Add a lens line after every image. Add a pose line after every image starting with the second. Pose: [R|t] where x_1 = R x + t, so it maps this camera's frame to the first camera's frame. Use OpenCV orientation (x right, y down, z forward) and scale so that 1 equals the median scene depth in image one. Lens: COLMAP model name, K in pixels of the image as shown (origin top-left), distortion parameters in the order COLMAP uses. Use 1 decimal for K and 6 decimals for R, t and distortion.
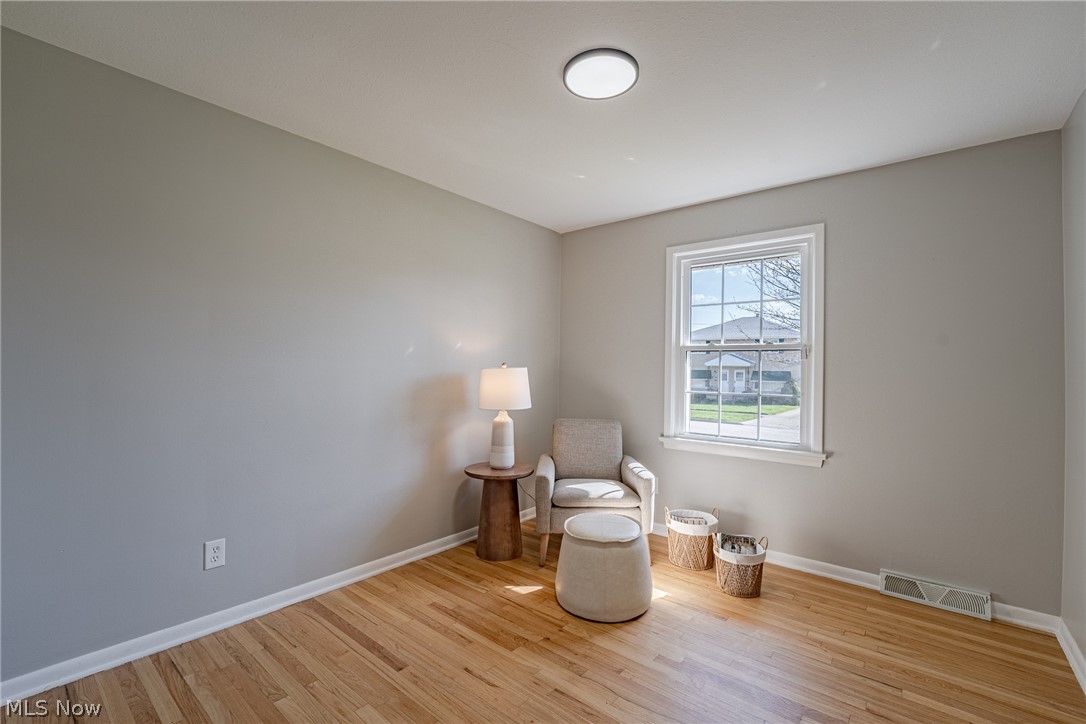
lens RADIAL K [[466.7, 0, 546.9], [0, 466.7, 358.9], [0, 0, 1]] dist [-0.004466, -0.000259]
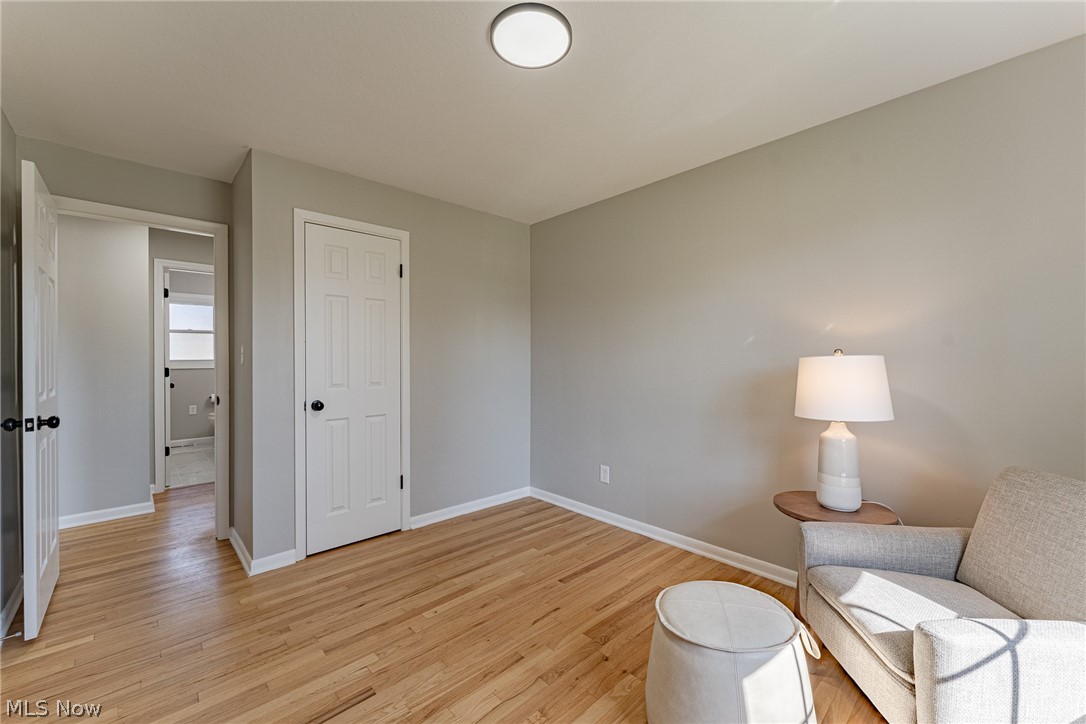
lens RADIAL K [[442.0, 0, 549.6], [0, 442.0, 362.9], [0, 0, 1]] dist [0.001026, -0.000215]
pose [[-0.128518, -0.007658, -0.991678, 0.866031], [0.024322, 0.999645, -0.010871, 0.036427], [0.991409, -0.025517, -0.128287, 1.018726]]
